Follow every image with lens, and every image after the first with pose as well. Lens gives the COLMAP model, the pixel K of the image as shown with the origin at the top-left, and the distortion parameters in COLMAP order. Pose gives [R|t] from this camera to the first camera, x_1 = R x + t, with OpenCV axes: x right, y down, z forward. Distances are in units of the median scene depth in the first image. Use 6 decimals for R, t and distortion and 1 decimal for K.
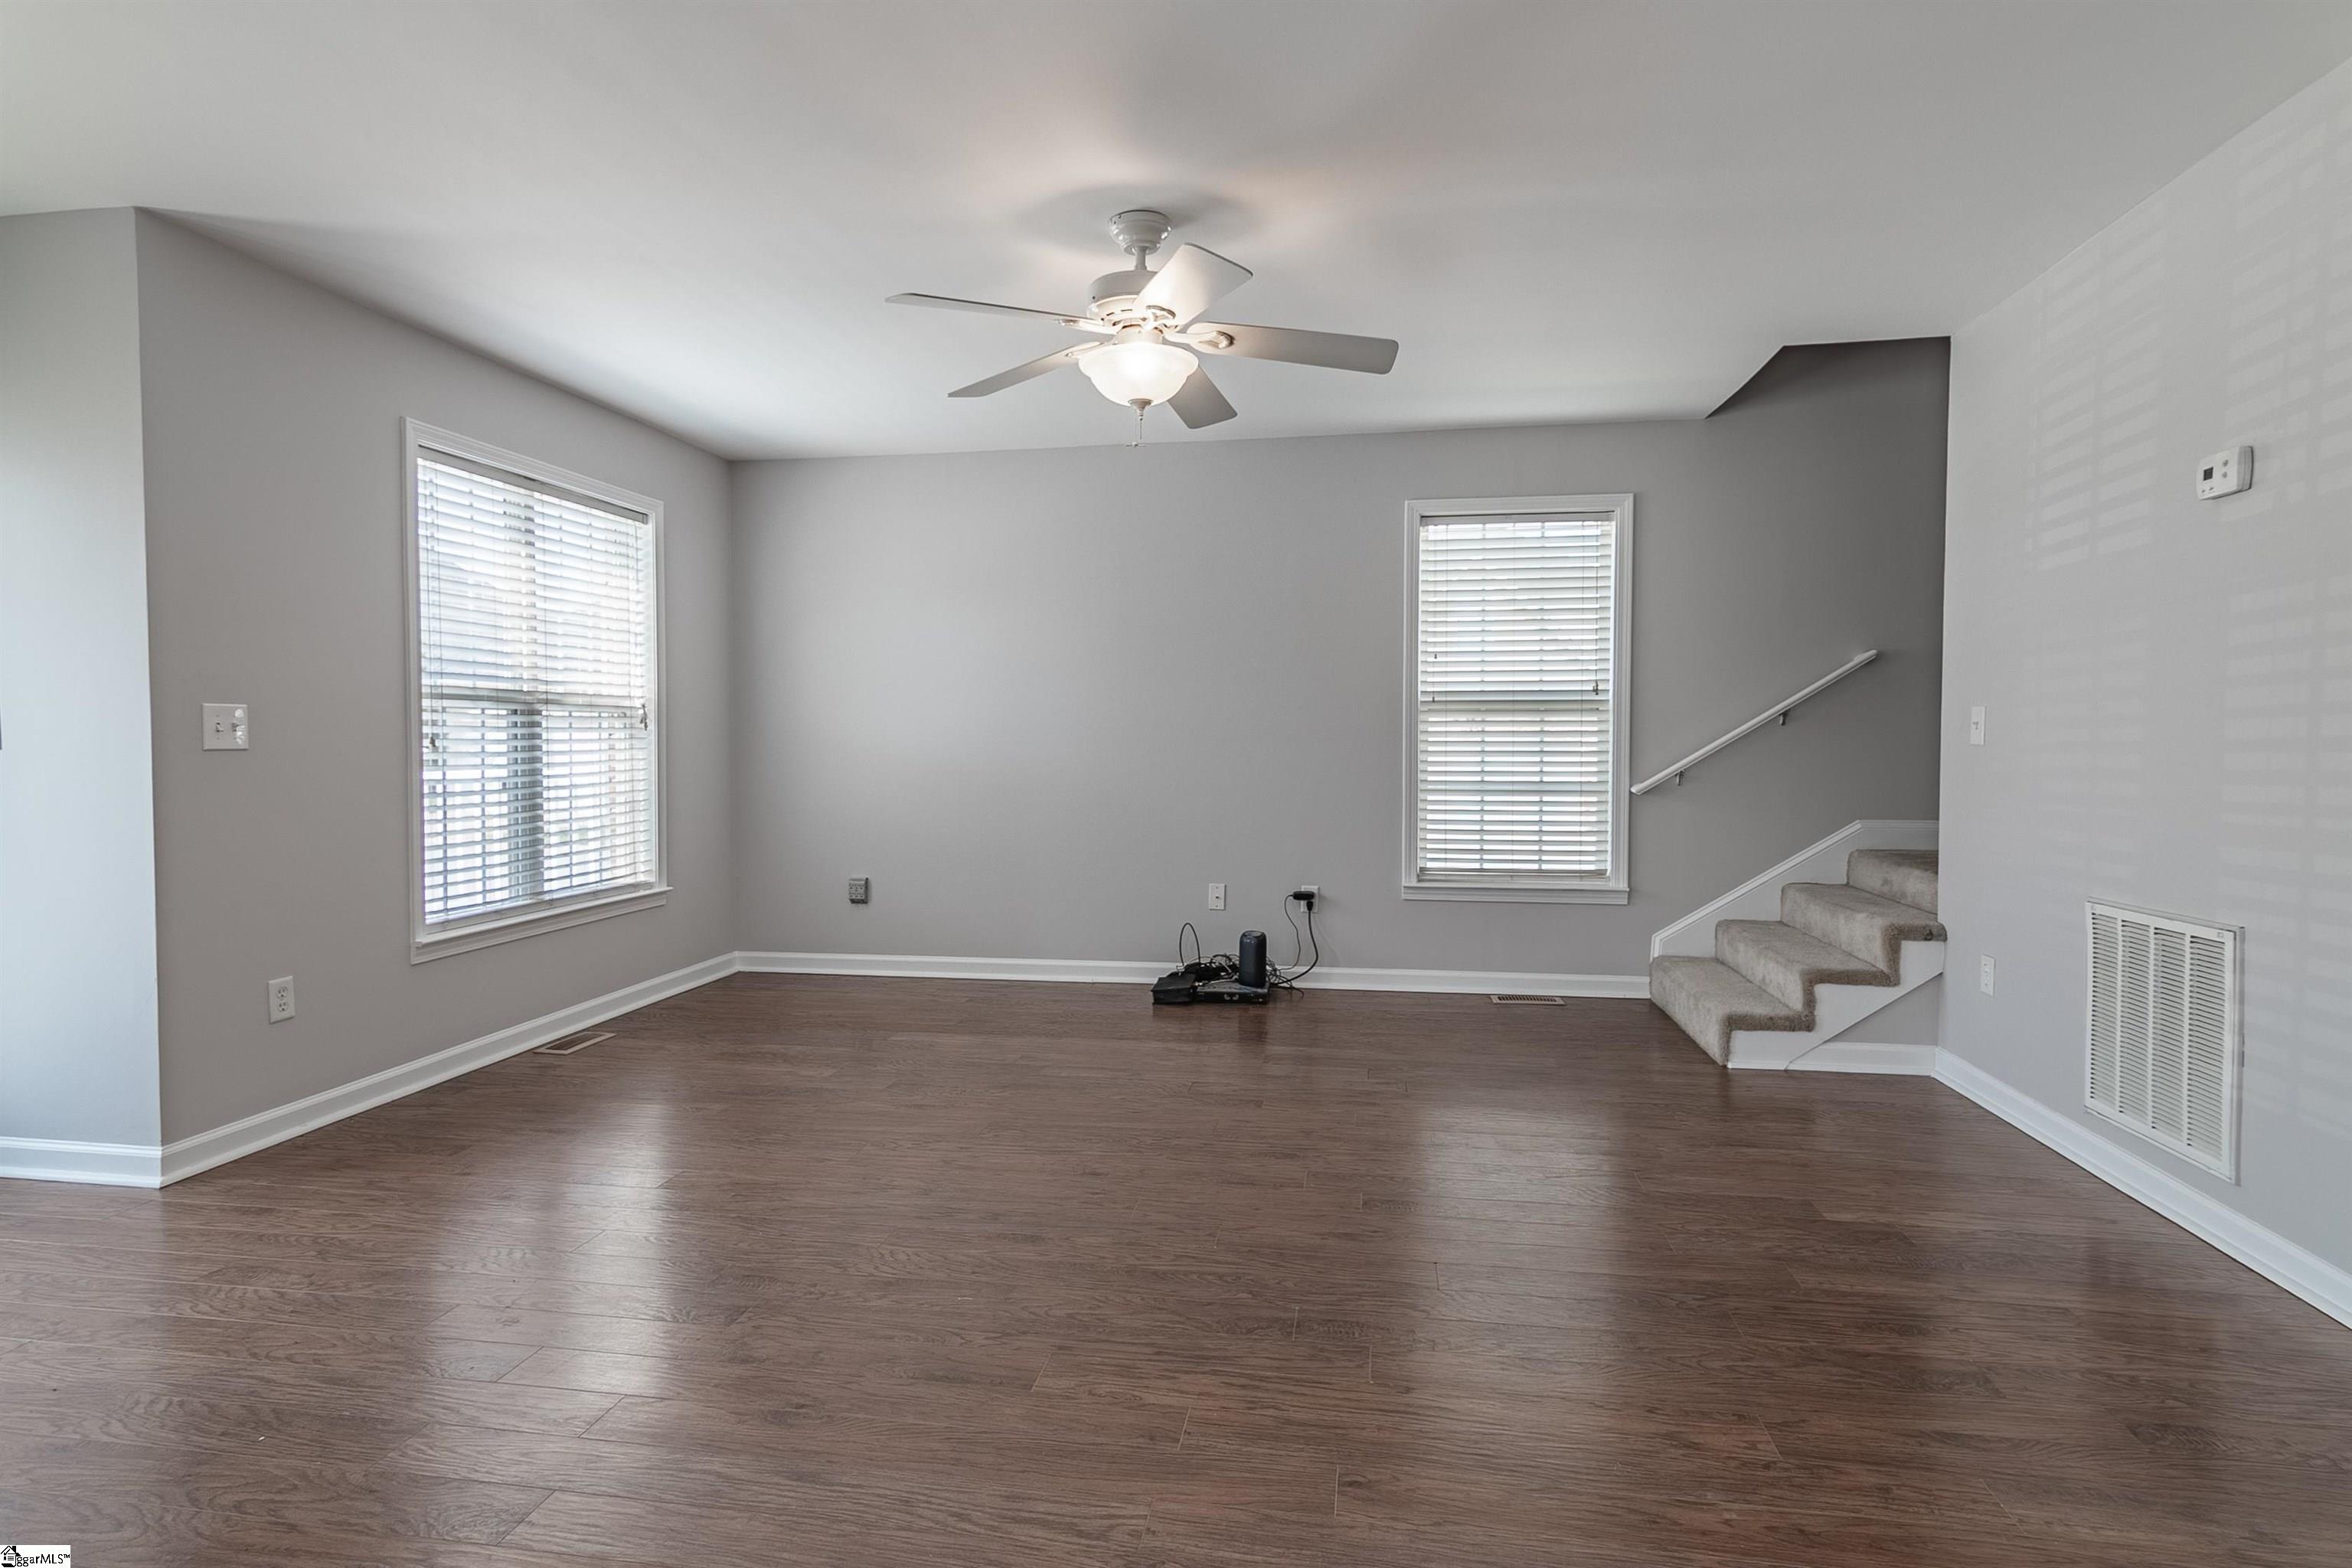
lens RADIAL K [[1212.2, 0, 1182.4], [0, 1212.2, 773.8], [0, 0, 1]] dist [0.008585, 0.000791]
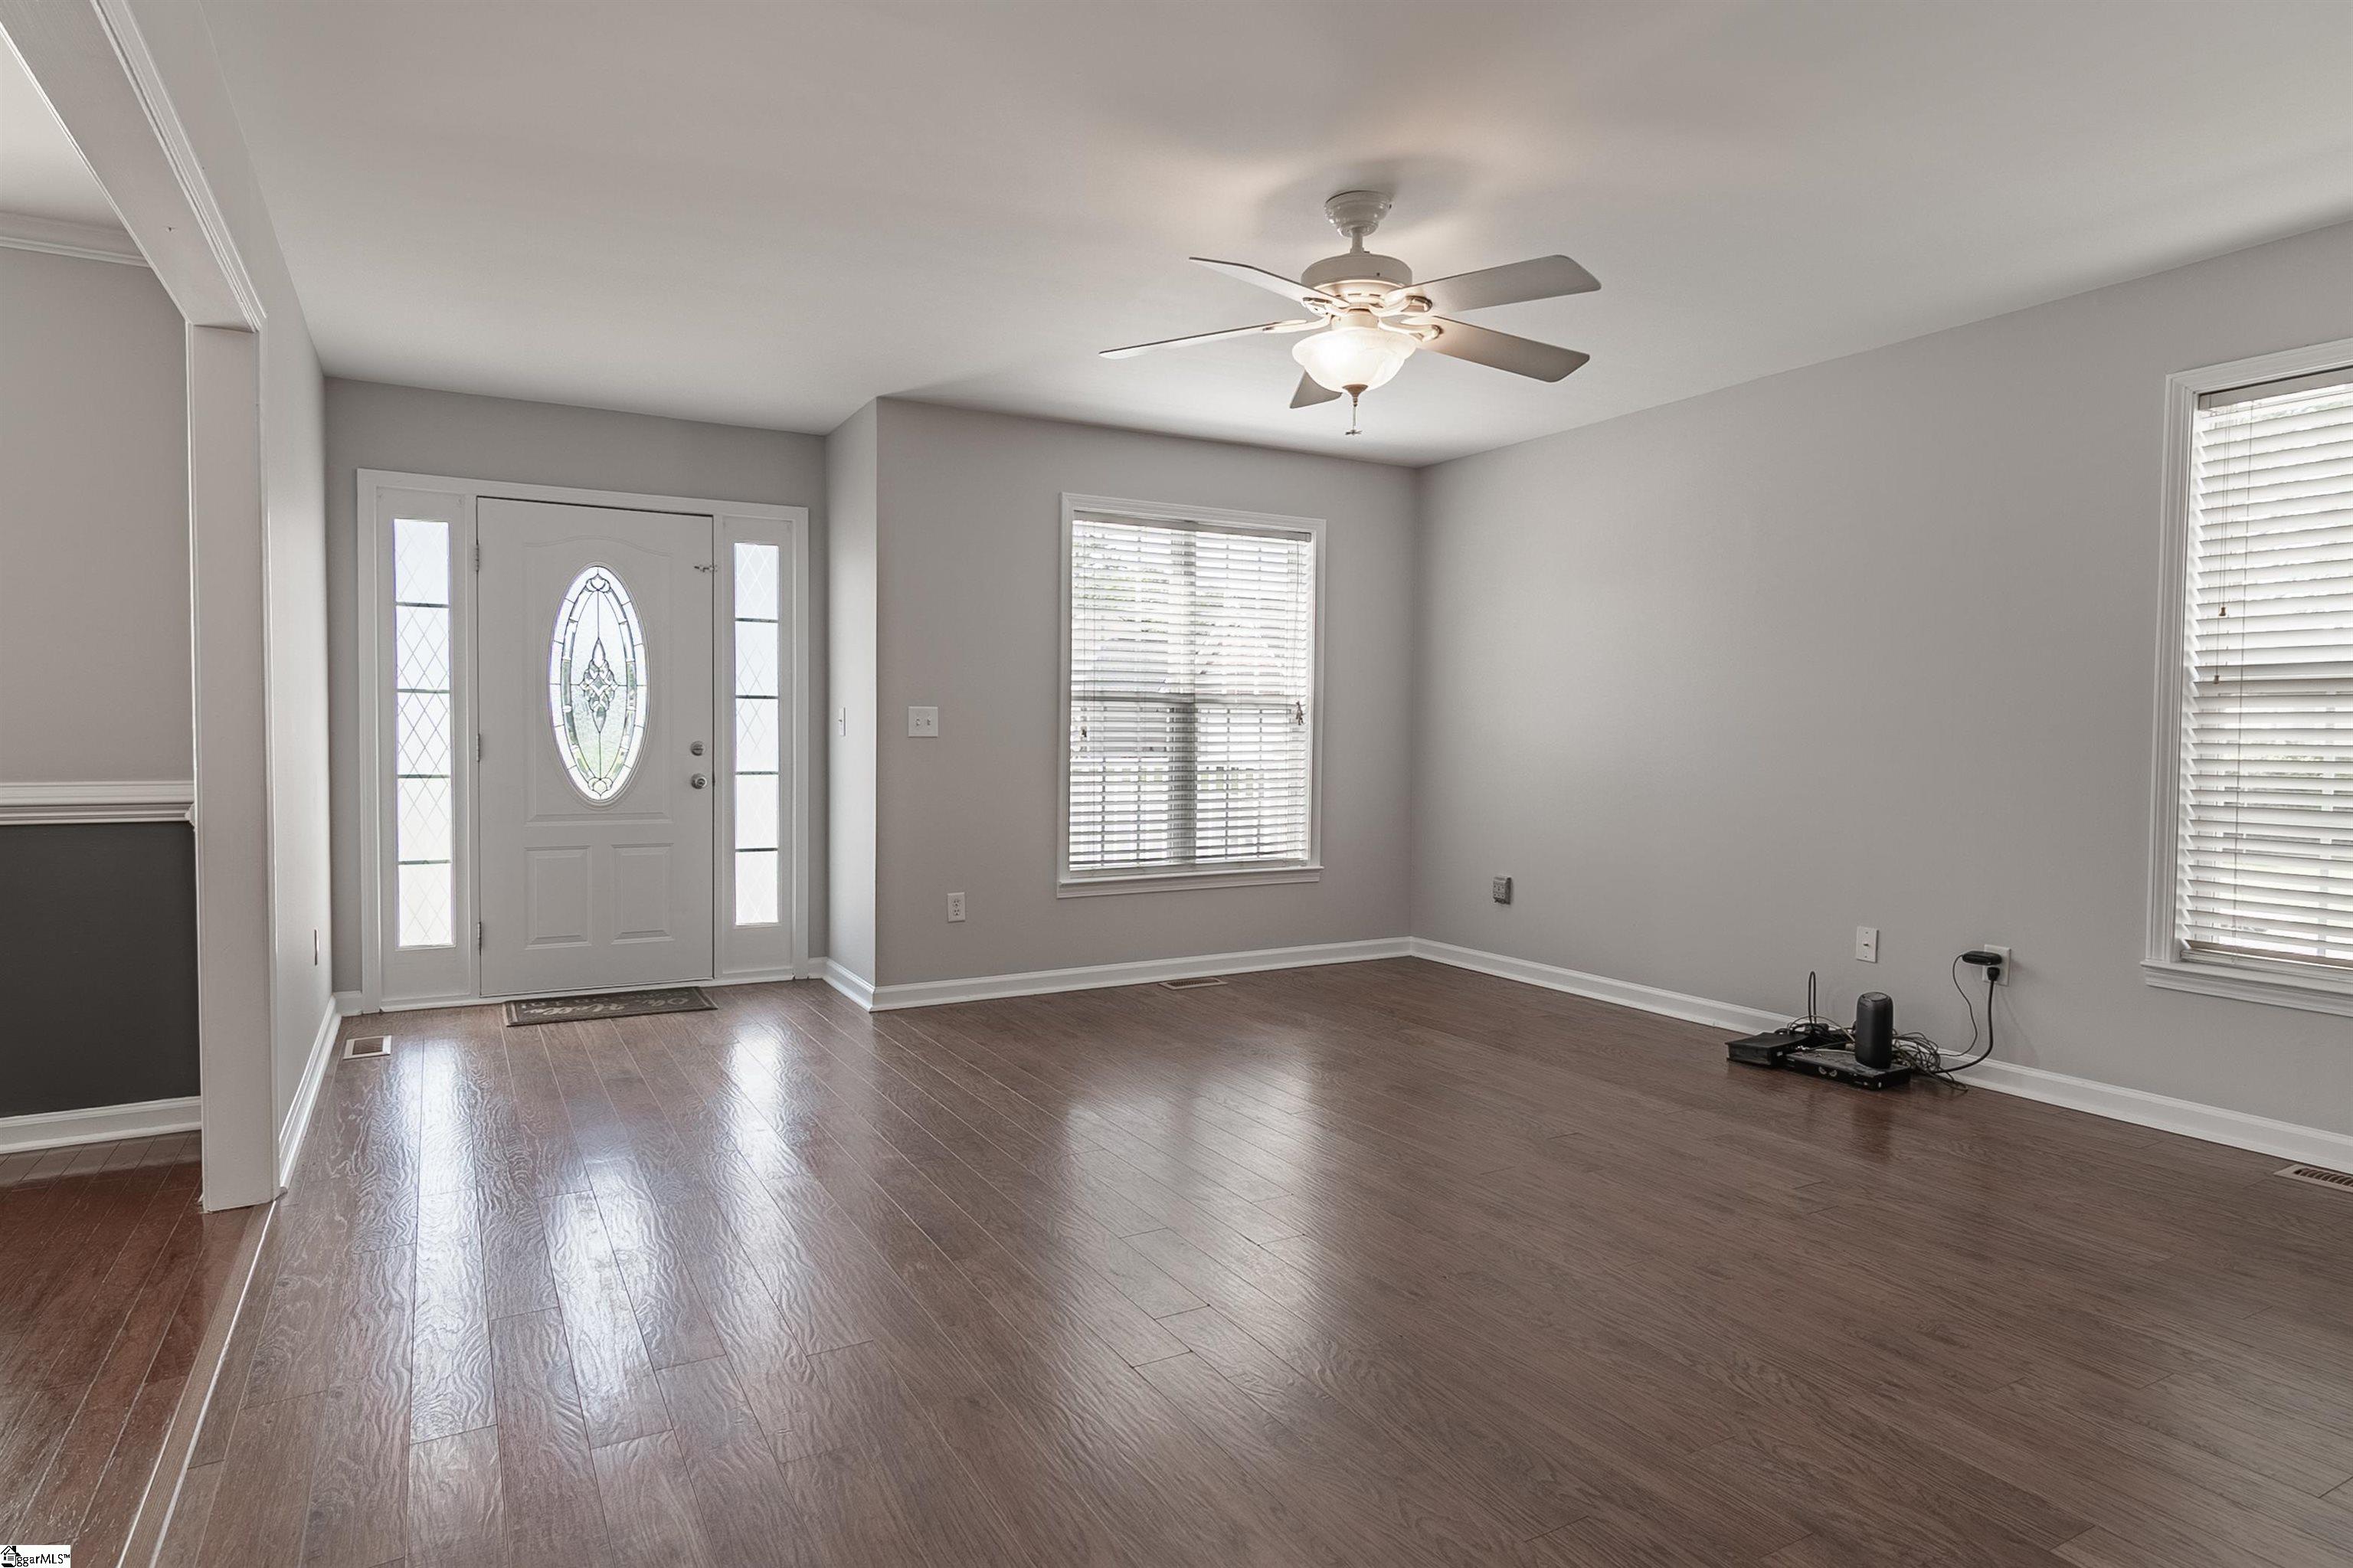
lens RADIAL K [[1291.1, 0, 1124.3], [0, 1291.1, 782.0], [0, 0, 1]] dist [0.013707, 0.000356]
pose [[0.612223, 0.037862, -0.789778, 0.425606], [-0.030709, 0.999238, 0.024098, -0.006970], [0.790088, 0.009500, 0.612920, 0.139562]]
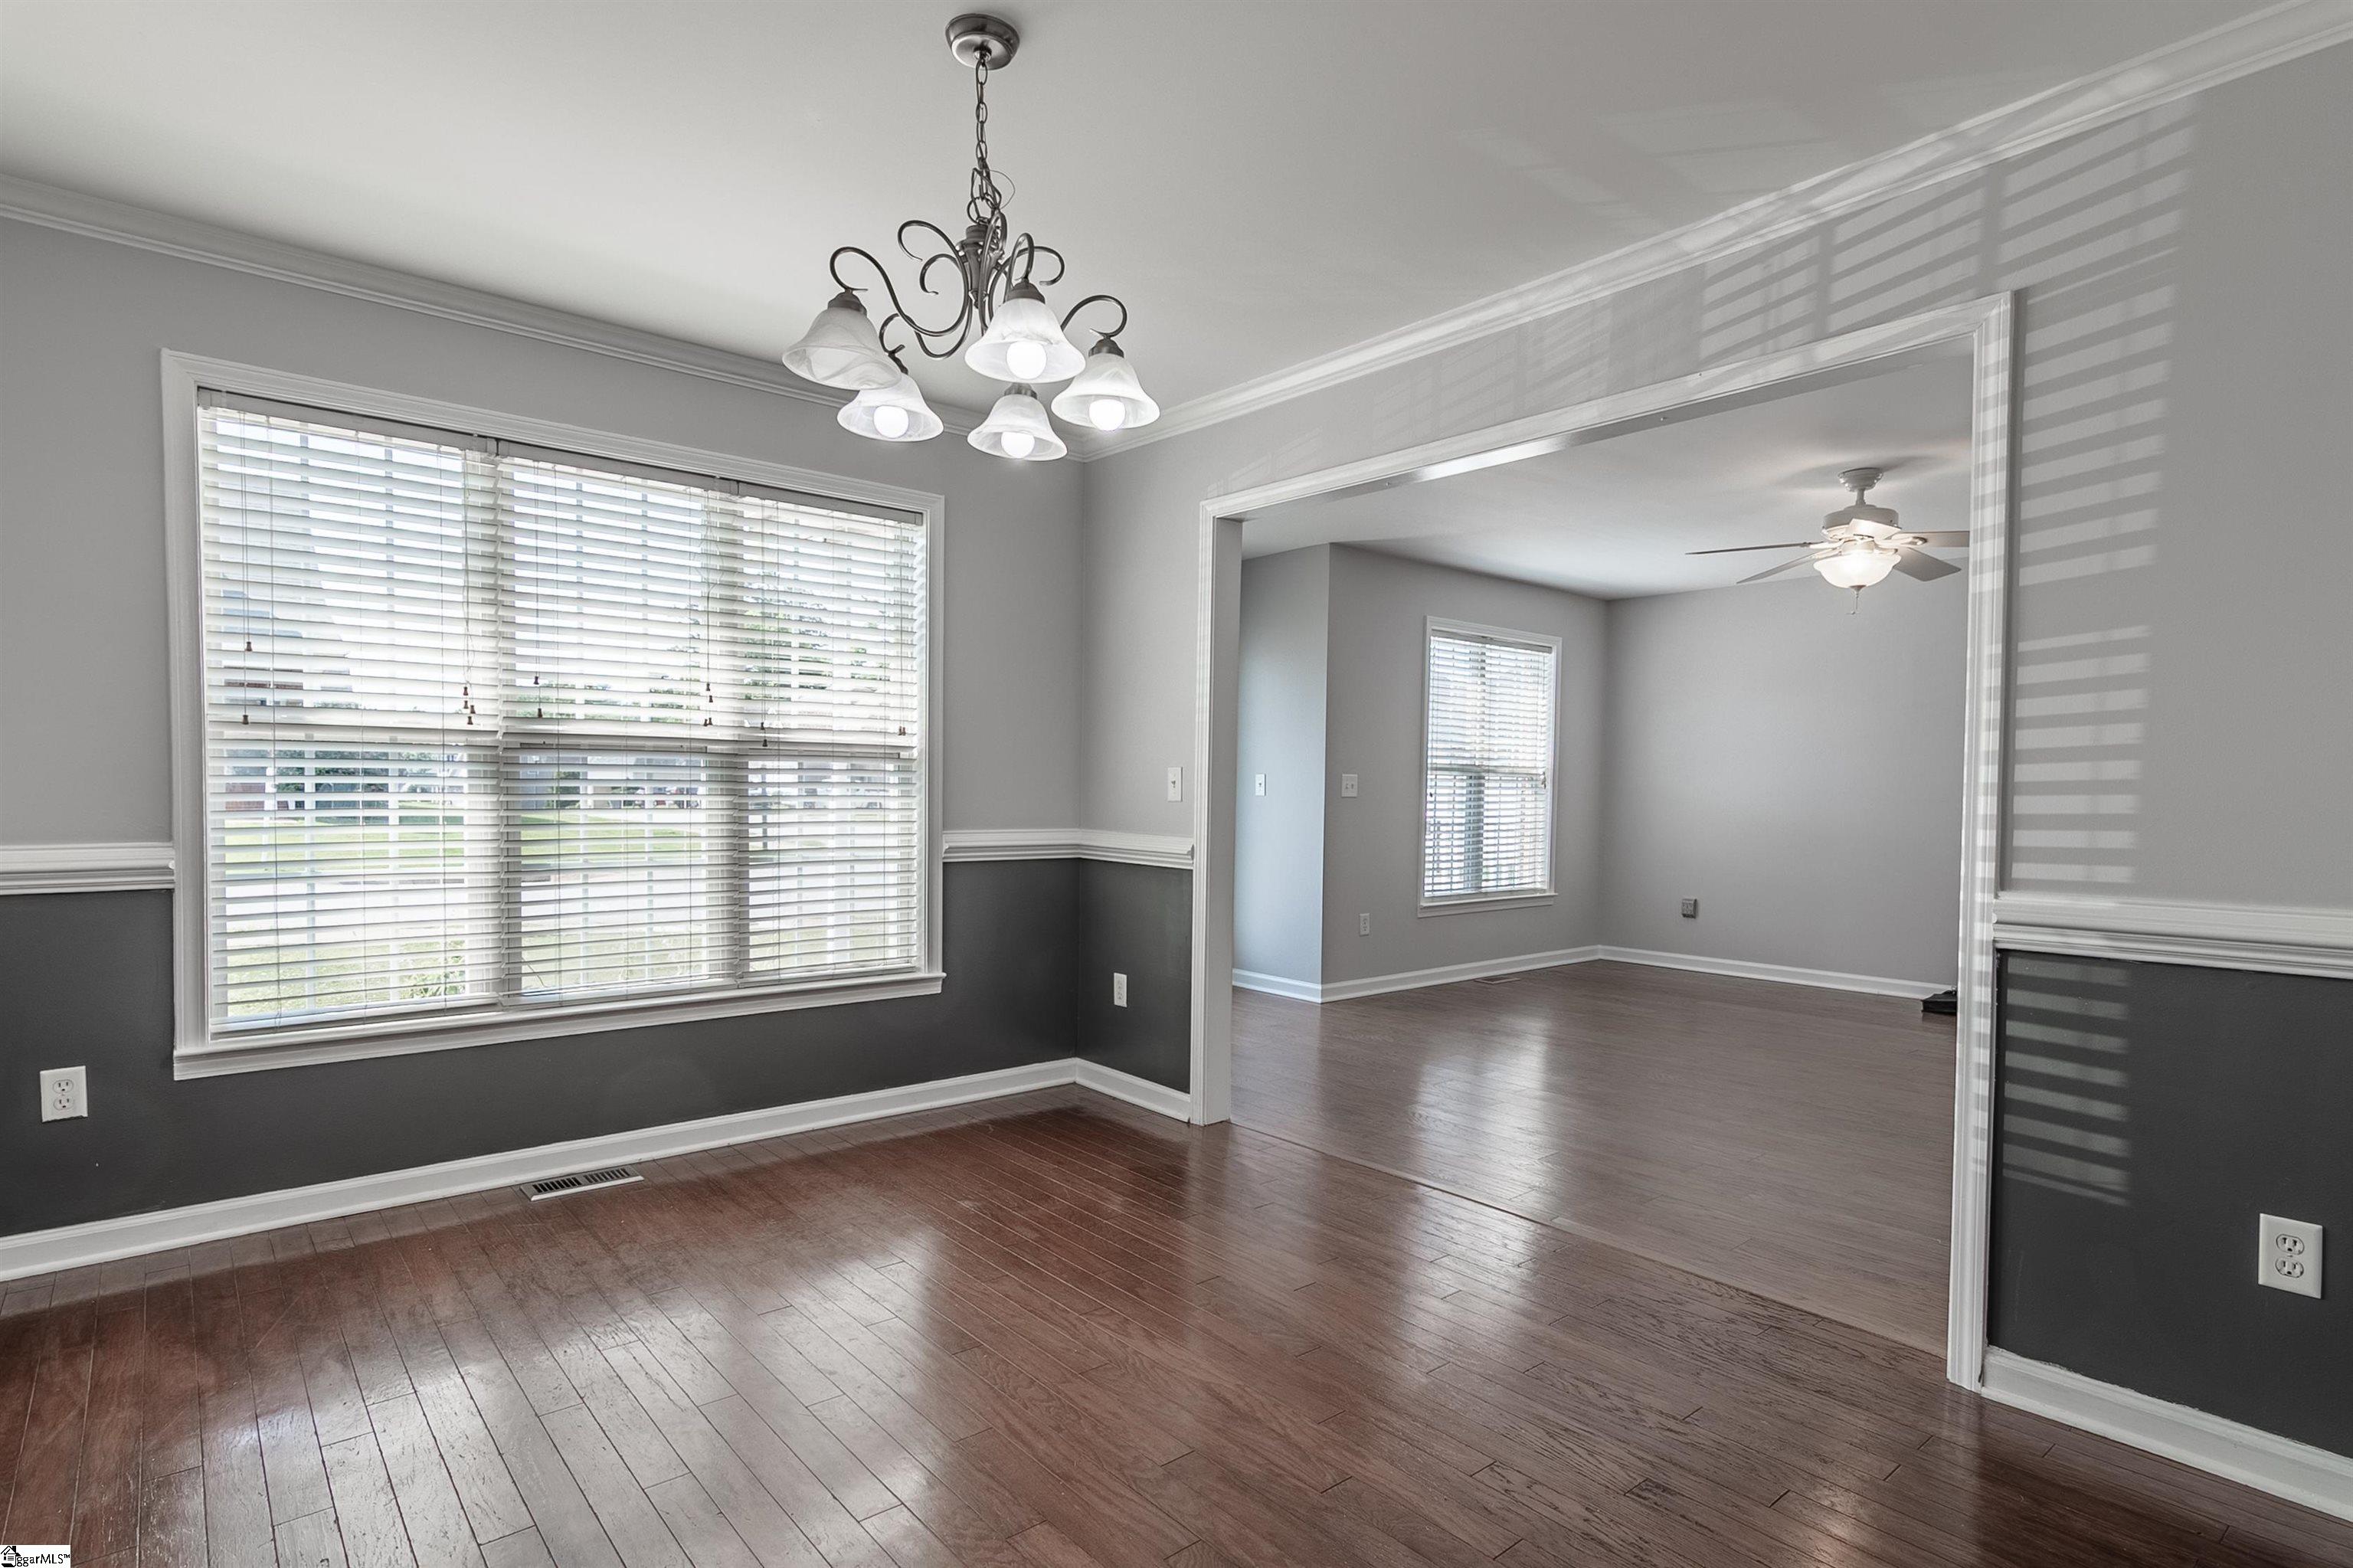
lens RADIAL K [[1209.9, 0, 1182.4], [0, 1209.9, 830.6], [0, 0, 1]] dist [0.000468, 0.000502]
pose [[0.763568, 0.035163, -0.644769, 0.200070], [-0.033911, 0.999322, 0.014339, 0.010573], [0.644836, 0.010916, 0.764243, -0.473521]]
